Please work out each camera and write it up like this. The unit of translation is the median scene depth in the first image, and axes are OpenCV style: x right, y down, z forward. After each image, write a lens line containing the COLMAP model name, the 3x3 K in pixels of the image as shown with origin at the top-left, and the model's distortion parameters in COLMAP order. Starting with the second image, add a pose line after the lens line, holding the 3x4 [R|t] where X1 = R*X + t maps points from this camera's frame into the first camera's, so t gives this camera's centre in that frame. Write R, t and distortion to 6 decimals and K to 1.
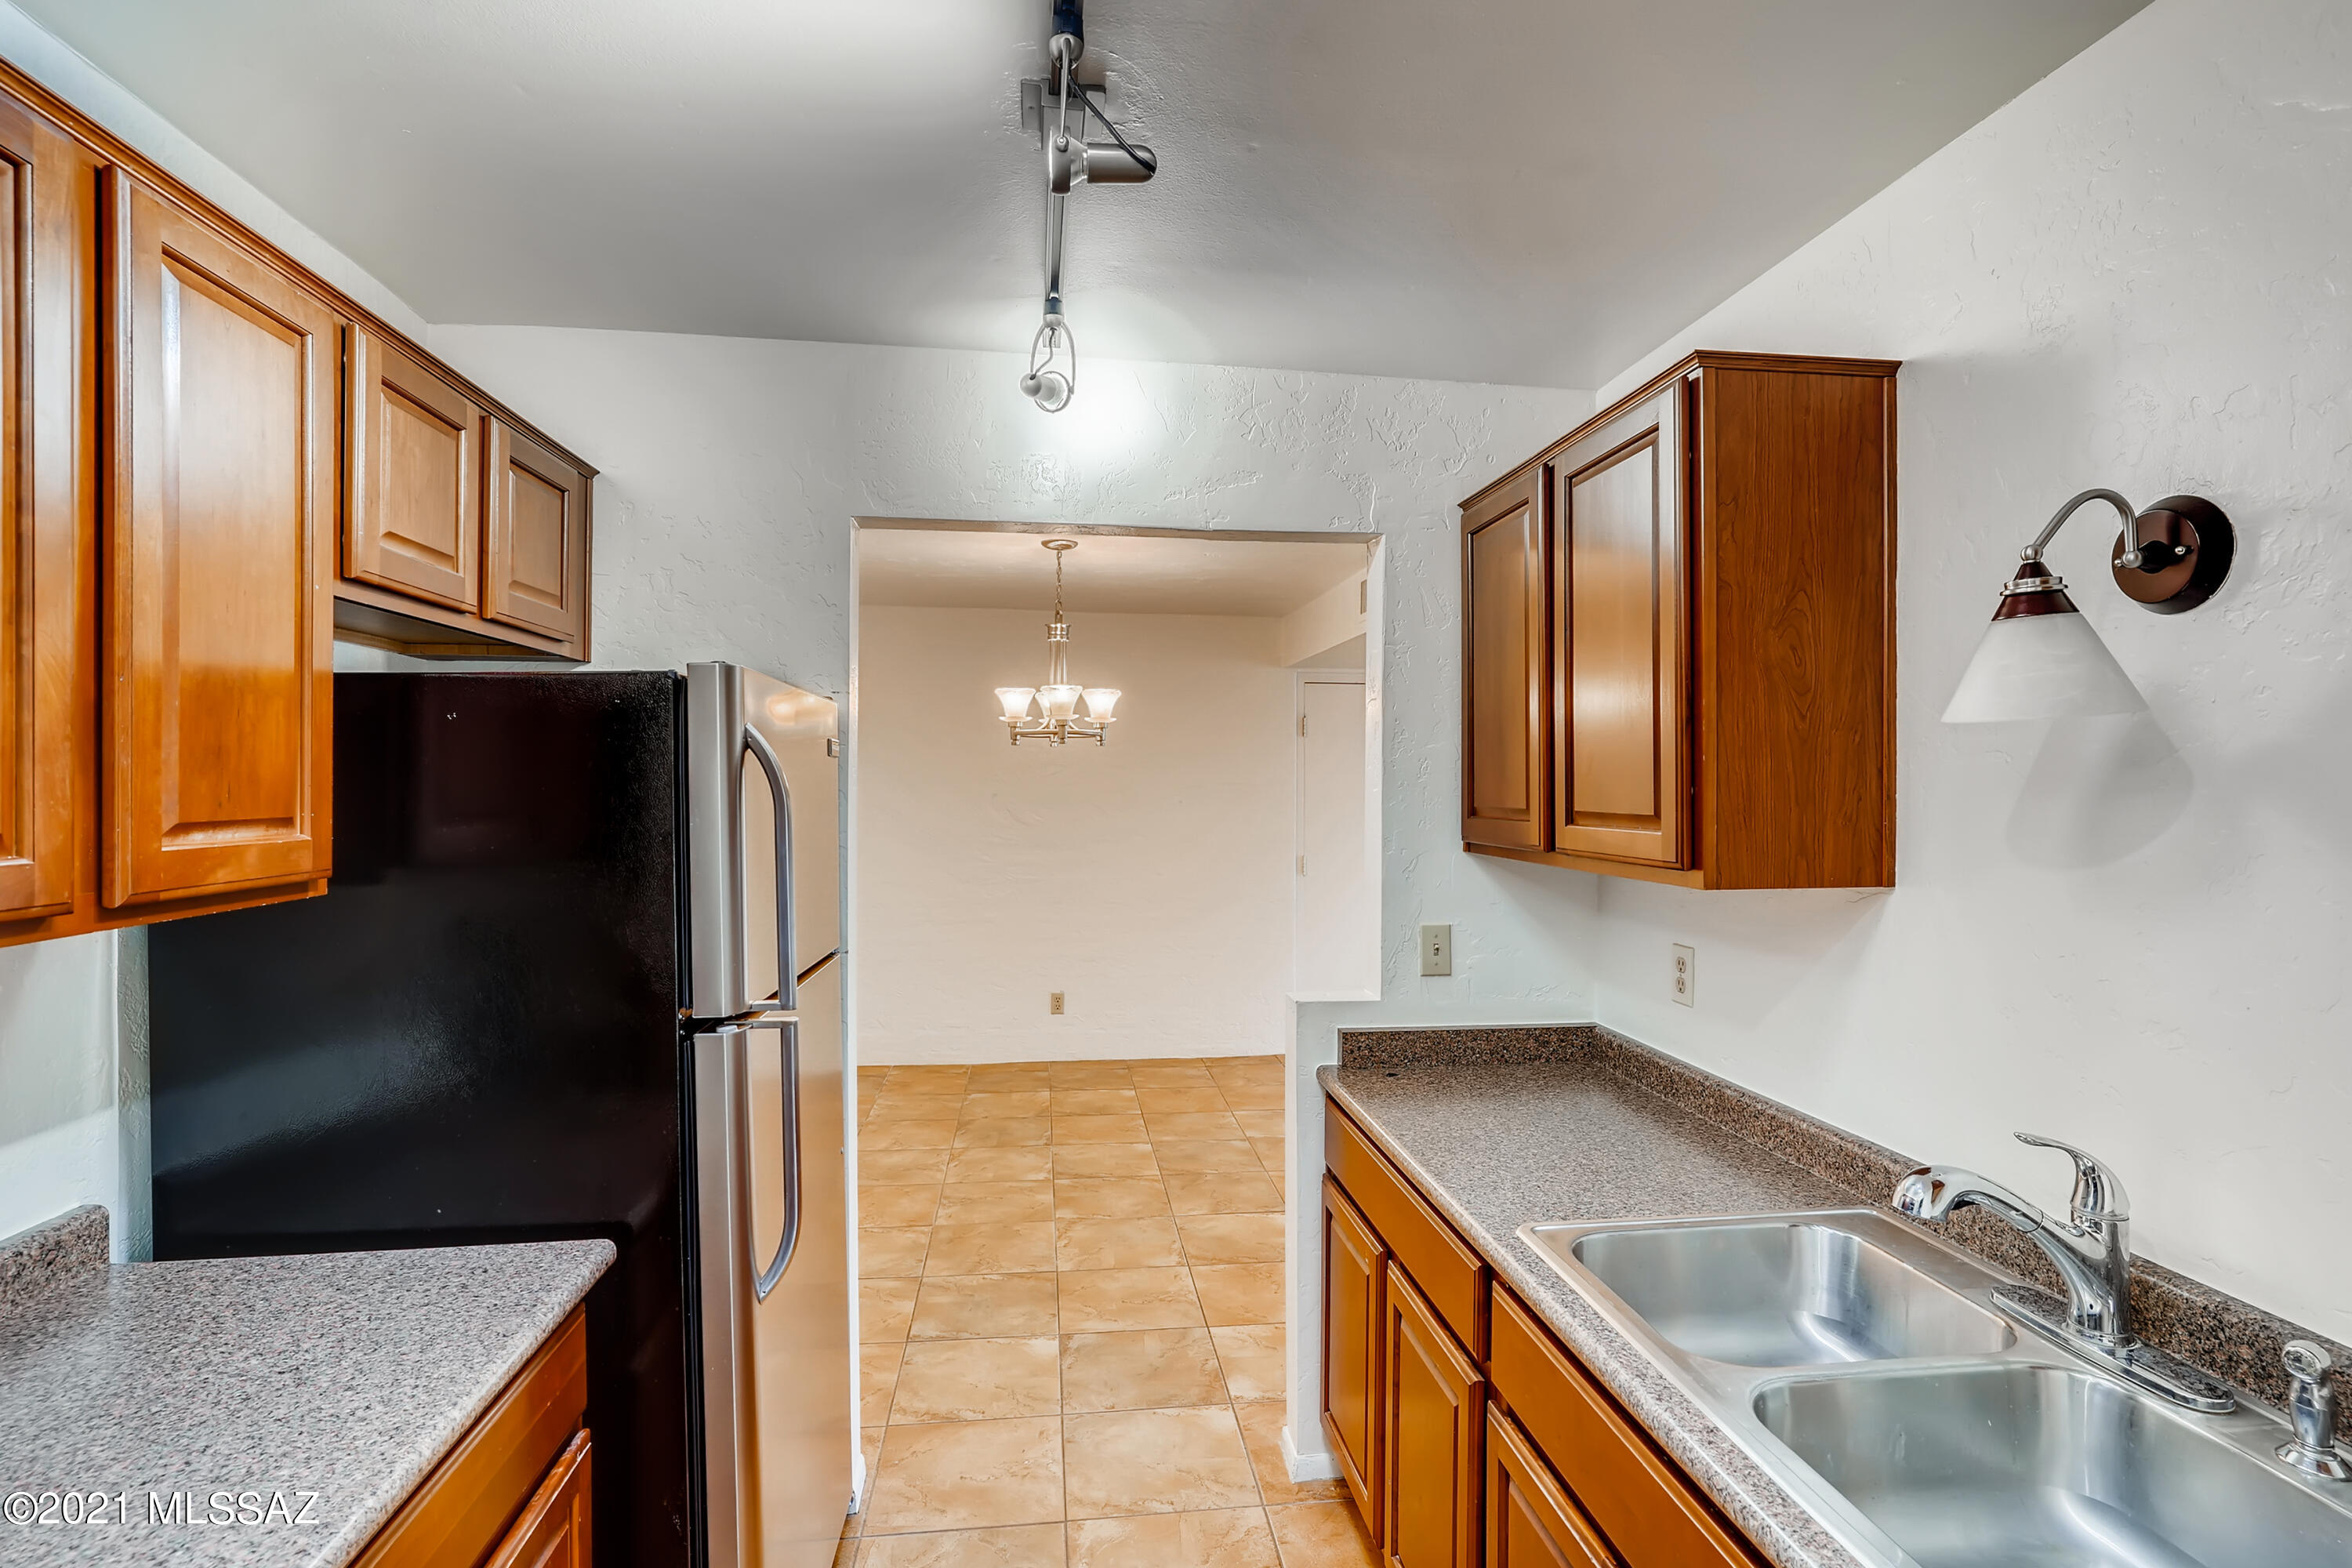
lens RADIAL K [[1169.3, 0, 1180.5], [0, 1169.3, 775.8], [0, 0, 1]] dist [-0.048230, 0.028566]
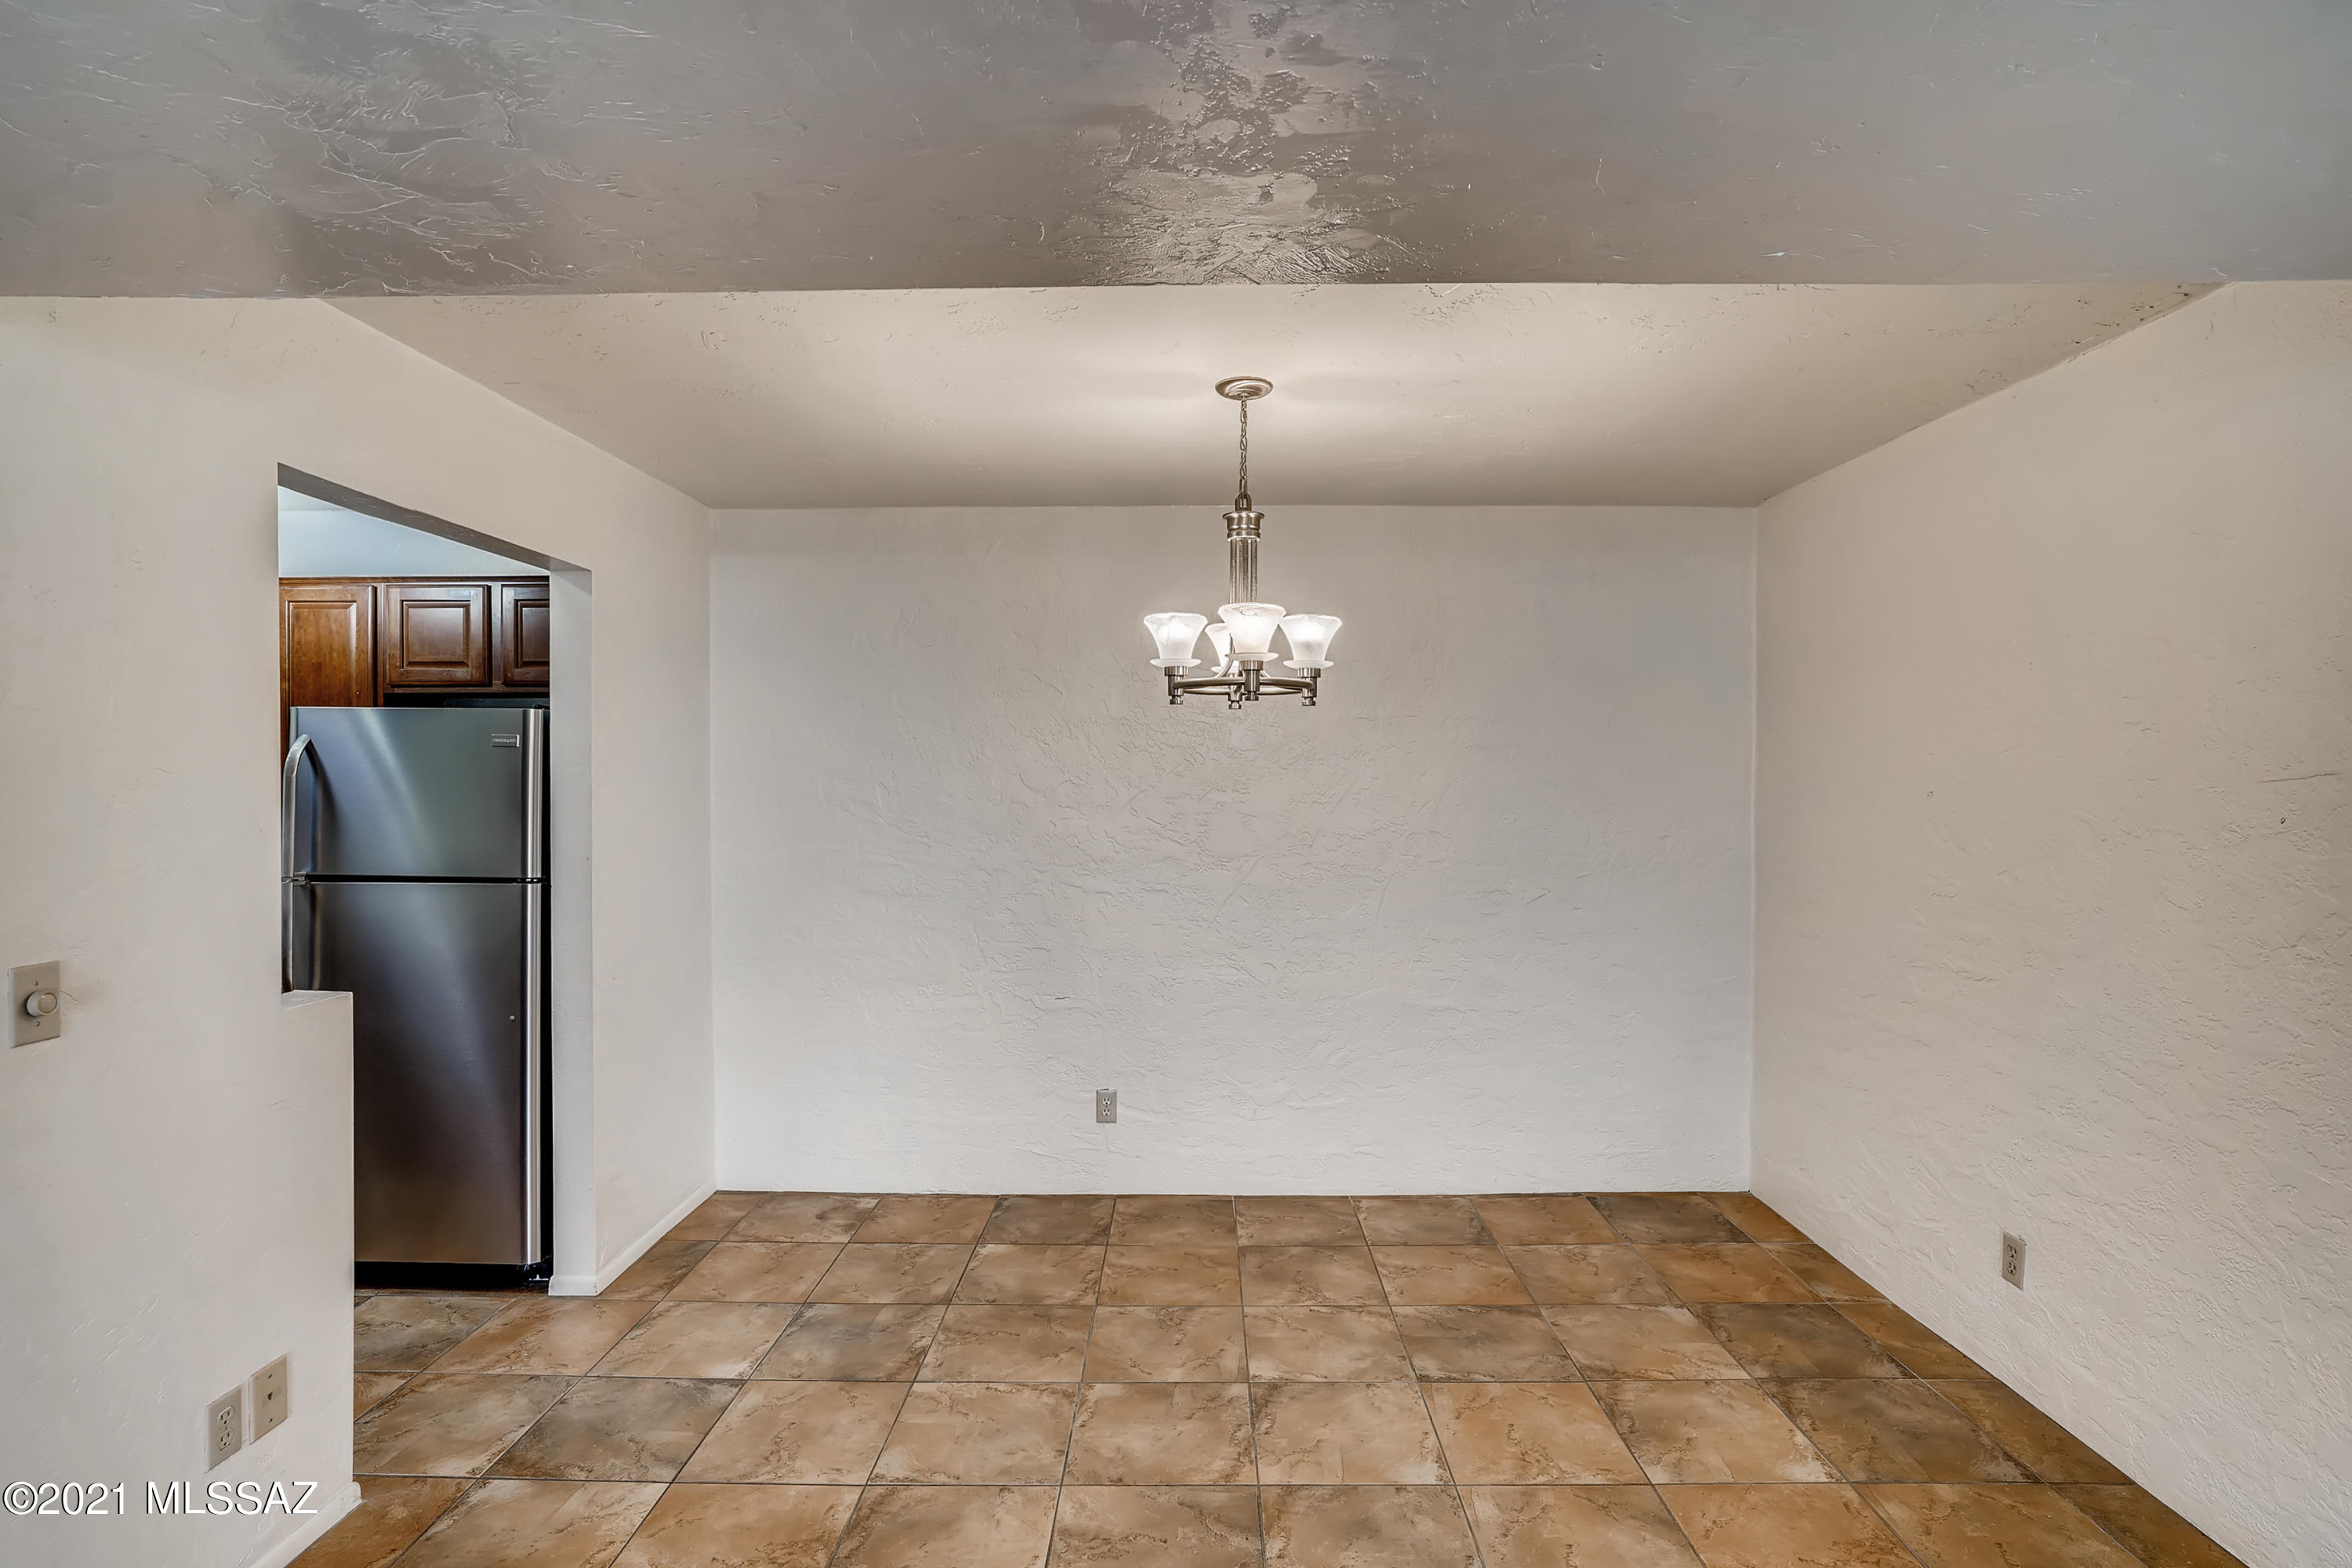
lens RADIAL K [[1169.3, 0, 1180.5], [0, 1169.3, 775.8], [0, 0, 1]] dist [-0.048230, 0.028566]
pose [[-0.130380, 0.005310, -0.991450, 1.608440], [-0.002878, 0.999979, 0.005734, 0.028902], [0.991460, 0.003601, -0.130362, 3.196005]]
